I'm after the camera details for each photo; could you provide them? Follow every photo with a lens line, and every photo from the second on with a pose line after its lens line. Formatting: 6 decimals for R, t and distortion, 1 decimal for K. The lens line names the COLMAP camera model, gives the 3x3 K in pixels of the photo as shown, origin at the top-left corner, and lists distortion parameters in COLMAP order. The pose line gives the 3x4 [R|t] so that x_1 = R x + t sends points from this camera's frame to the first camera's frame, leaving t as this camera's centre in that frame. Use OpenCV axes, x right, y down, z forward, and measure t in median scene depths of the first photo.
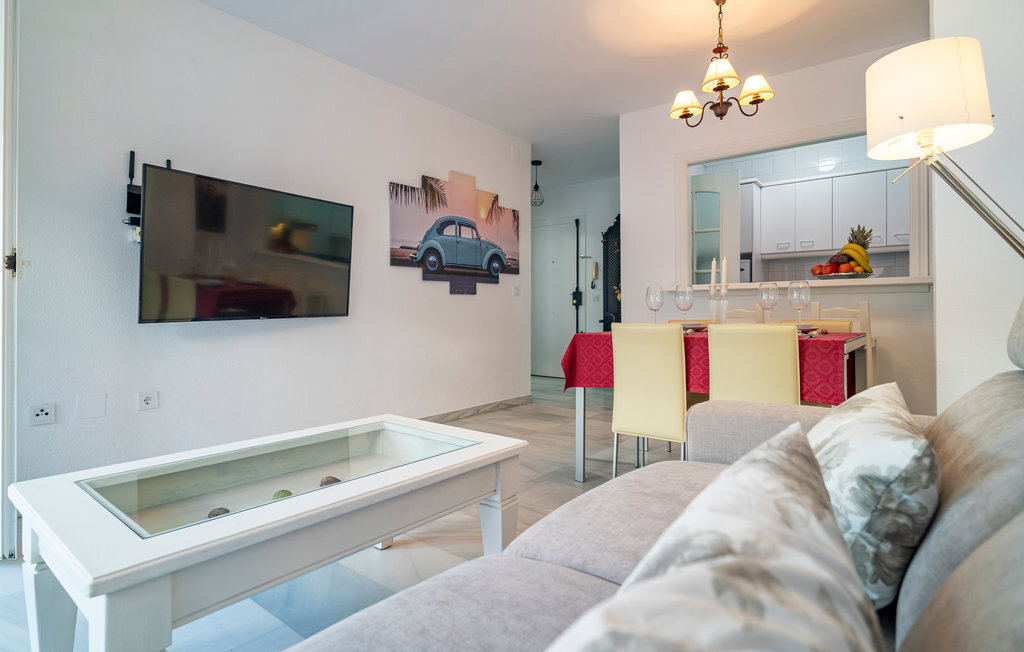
lens RADIAL K [[527.6, 0, 516.5], [0, 527.6, 310.1], [0, 0, 1]] dist [-0.003090, -0.000056]
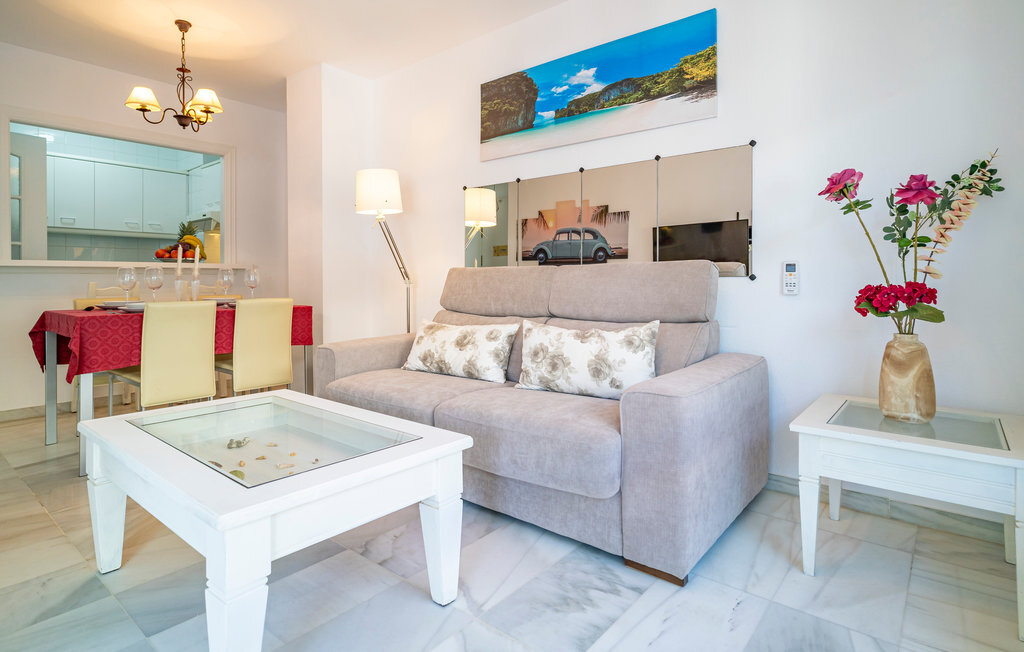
lens RADIAL K [[528.2, 0, 501.9], [0, 528.2, 285.1], [0, 0, 1]] dist [-0.000073, 0.000329]
pose [[0.031633, -0.006027, 0.999481, -0.534897], [-0.001367, 0.999981, 0.006073, -0.011169], [-0.999499, -0.001559, 0.031624, 0.163254]]
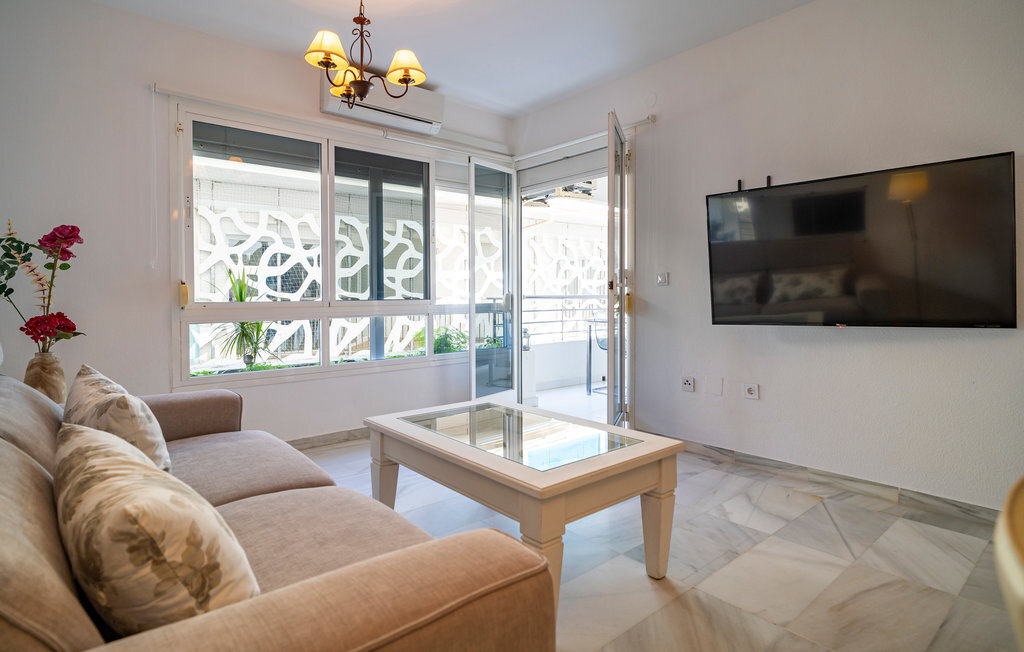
lens RADIAL K [[534.8, 0, 515.3], [0, 534.8, 301.1], [0, 0, 1]] dist [-0.004841, 0.000290]
pose [[-0.196193, 0.011757, -0.980495, 0.355276], [0.005803, 0.999925, 0.010828, -0.027182], [0.980548, -0.003565, -0.196247, 0.461028]]
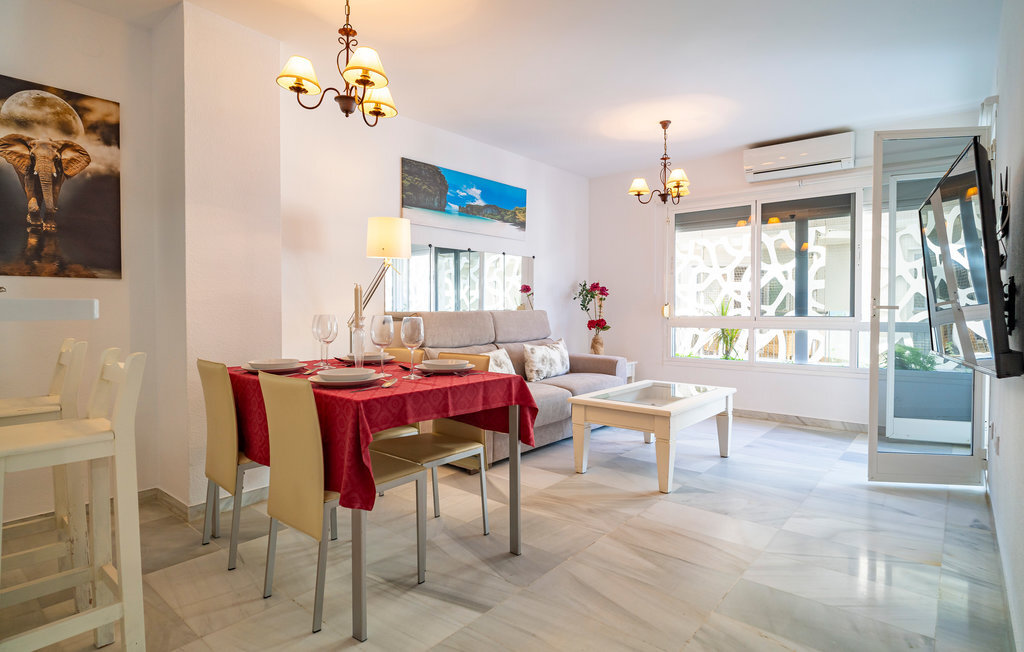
lens RADIAL K [[538.6, 0, 512.0], [0, 538.6, 326.0], [0, 0, 1]] dist [-0.003311, 0.000215]
pose [[-0.999287, -0.000228, 0.037744, 0.063617], [0.001200, 0.999284, 0.037808, -0.044953], [-0.037725, 0.037827, -0.998572, 1.250764]]
